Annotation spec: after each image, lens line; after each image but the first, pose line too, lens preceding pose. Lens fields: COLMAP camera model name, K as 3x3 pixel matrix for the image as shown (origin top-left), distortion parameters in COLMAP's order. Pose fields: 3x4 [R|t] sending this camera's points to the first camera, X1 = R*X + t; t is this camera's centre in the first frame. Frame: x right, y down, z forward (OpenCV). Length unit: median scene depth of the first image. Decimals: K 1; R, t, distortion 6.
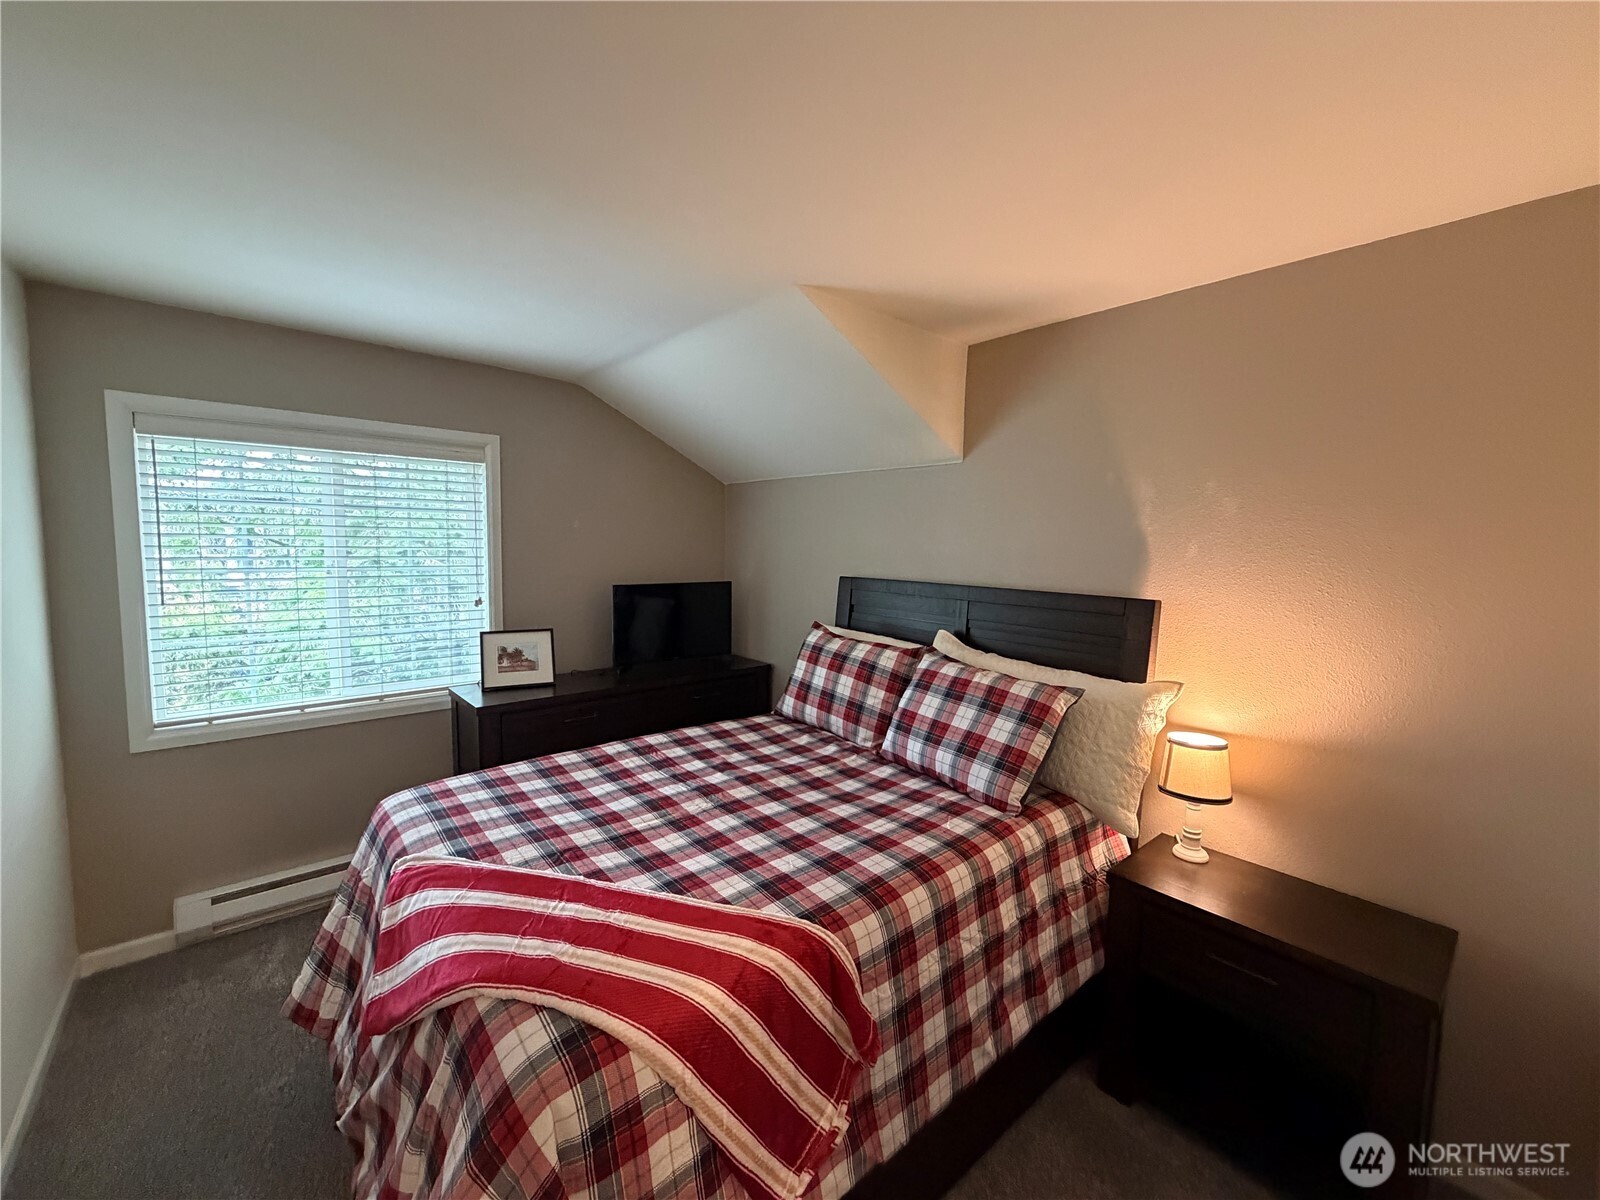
lens RADIAL K [[641.8, 0, 799.3], [0, 641.8, 597.5], [0, 0, 1]] dist [-0.000299, -0.000055]
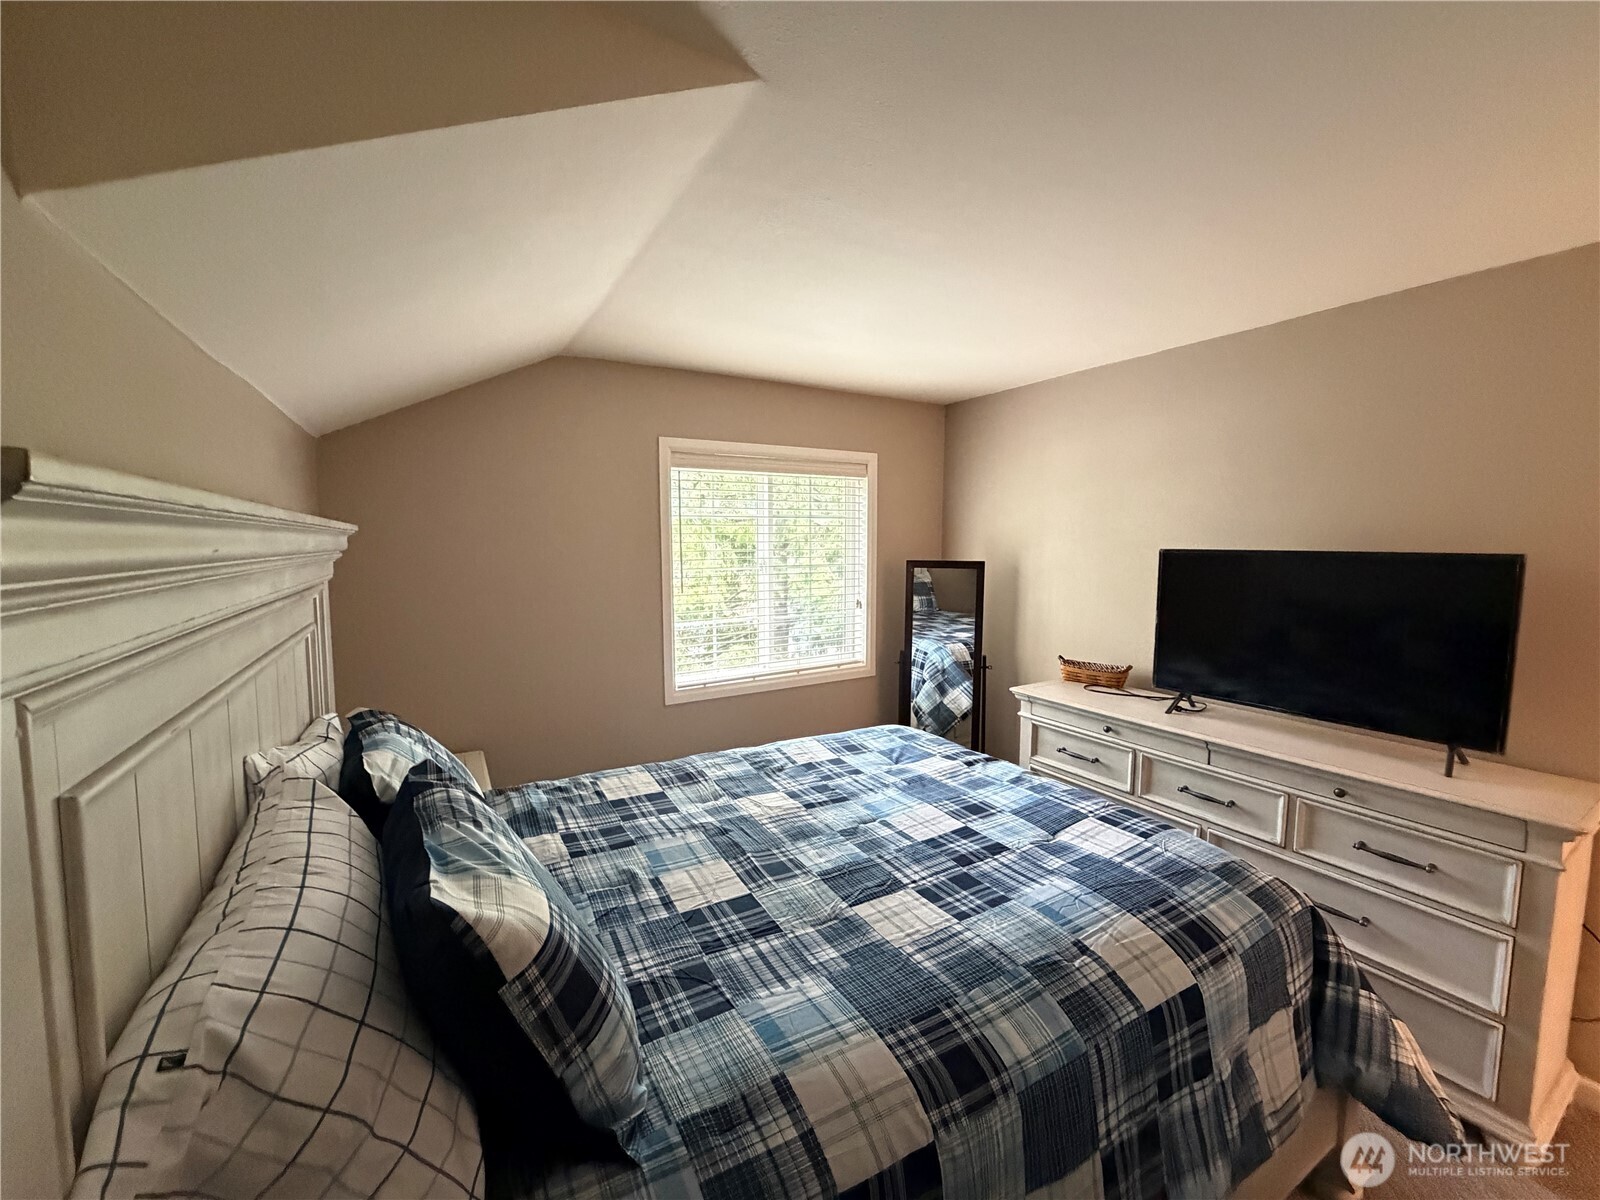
lens RADIAL K [[641.8, 0, 799.3], [0, 641.8, 600.0], [0, 0, 1]] dist [-0.000299, -0.000055]
pose [[0.982983, 0.008892, -0.183482, -0.483598], [-0.005578, 0.999812, 0.018568, 0.004674], [0.183613, -0.017228, 0.982848, -0.297637]]
